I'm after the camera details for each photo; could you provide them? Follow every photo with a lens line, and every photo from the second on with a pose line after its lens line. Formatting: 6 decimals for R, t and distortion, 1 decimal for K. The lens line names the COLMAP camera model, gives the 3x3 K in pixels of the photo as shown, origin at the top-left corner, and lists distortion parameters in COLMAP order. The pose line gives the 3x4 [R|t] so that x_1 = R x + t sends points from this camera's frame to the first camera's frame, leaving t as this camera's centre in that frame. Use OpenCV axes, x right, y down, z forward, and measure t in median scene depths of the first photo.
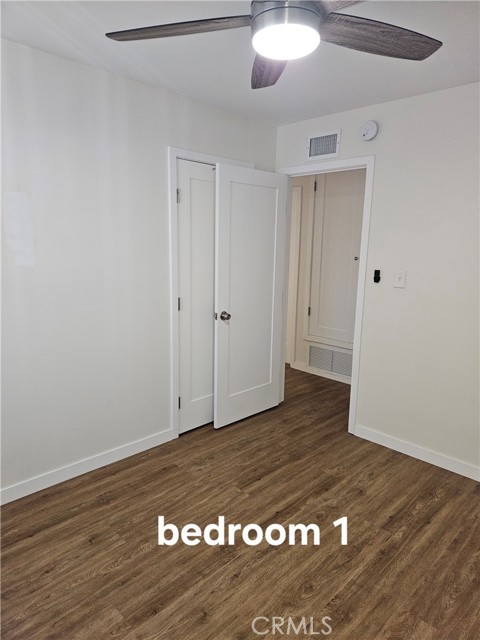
lens RADIAL K [[426.4, 0, 240.0], [0, 426.4, 320.1], [0, 0, 1]] dist [0.067354, -0.054049]
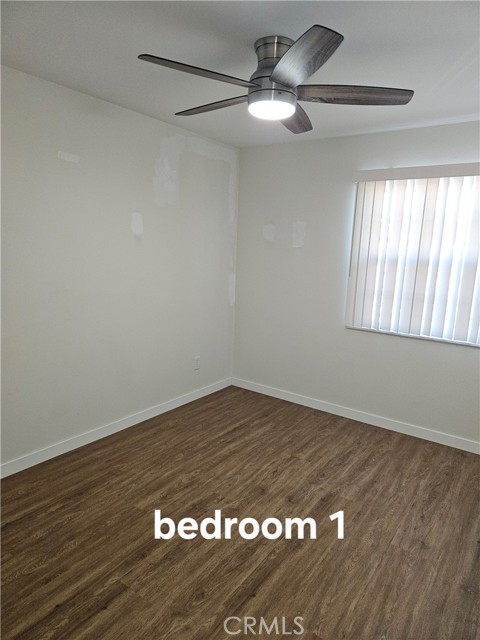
lens RADIAL K [[426.4, 0, 239.9], [0, 426.4, 320.5], [0, 0, 1]] dist [0.067354, -0.054049]
pose [[-0.985646, -0.031338, -0.165889, 0.279538], [-0.087709, 0.934655, 0.344568, -0.313564], [0.144251, 0.354172, -0.923988, 1.683469]]
